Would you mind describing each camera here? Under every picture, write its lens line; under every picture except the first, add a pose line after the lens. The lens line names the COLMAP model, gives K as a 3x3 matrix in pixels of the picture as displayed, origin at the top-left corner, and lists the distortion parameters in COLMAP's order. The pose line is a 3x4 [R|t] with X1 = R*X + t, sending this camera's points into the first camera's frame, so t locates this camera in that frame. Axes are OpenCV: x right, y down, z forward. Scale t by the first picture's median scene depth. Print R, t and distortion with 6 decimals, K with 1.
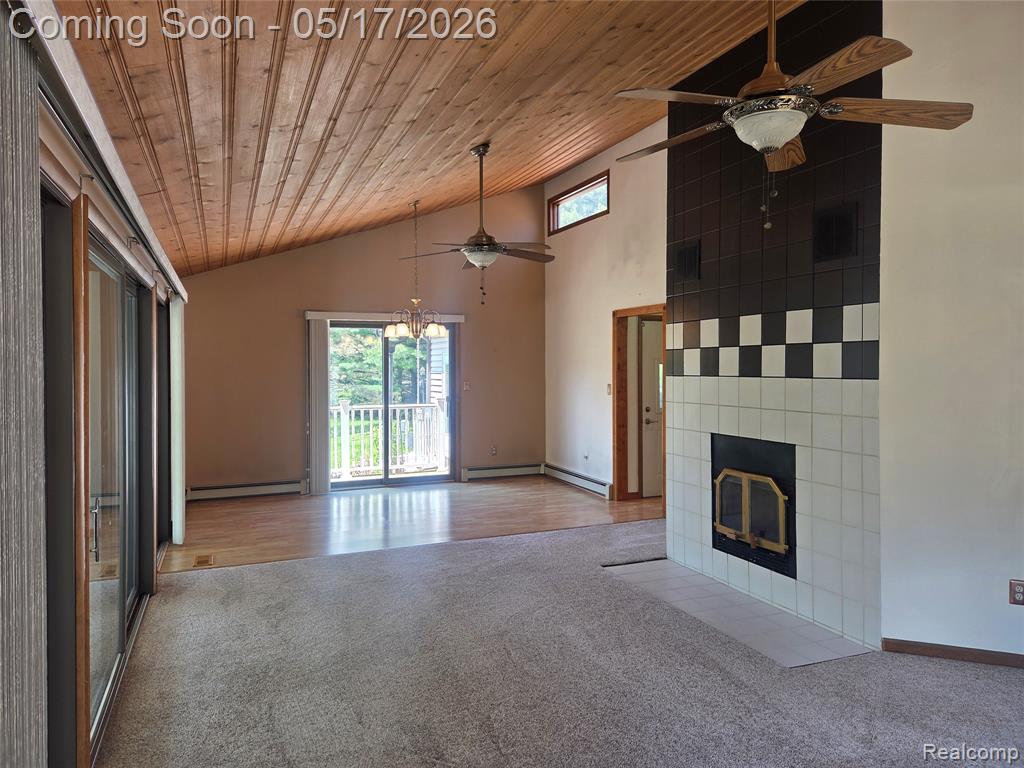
lens RADIAL K [[684.7, 0, 507.4], [0, 684.7, 383.1], [0, 0, 1]] dist [0.060932, -0.036967]
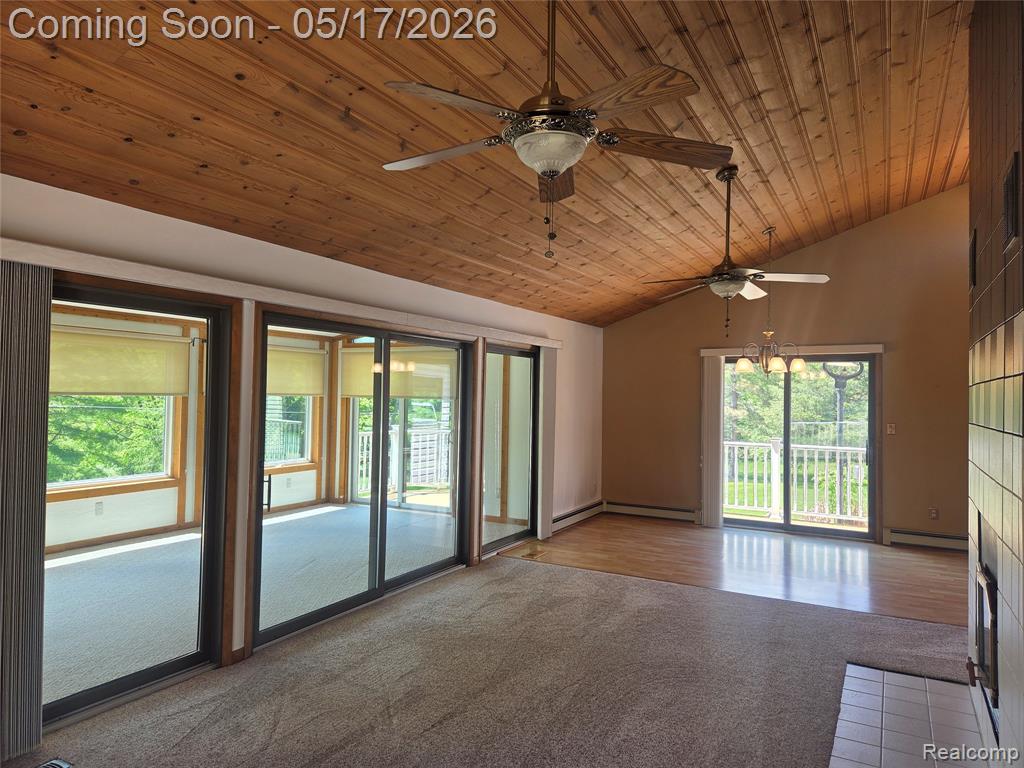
lens RADIAL K [[684.7, 0, 514.1], [0, 684.7, 390.4], [0, 0, 1]] dist [0.060932, -0.036967]
pose [[0.628998, 0.010039, -0.777342, 0.607745], [-0.041441, 0.998928, -0.020632, -0.014290], [0.776301, 0.045191, 0.628740, 0.222548]]
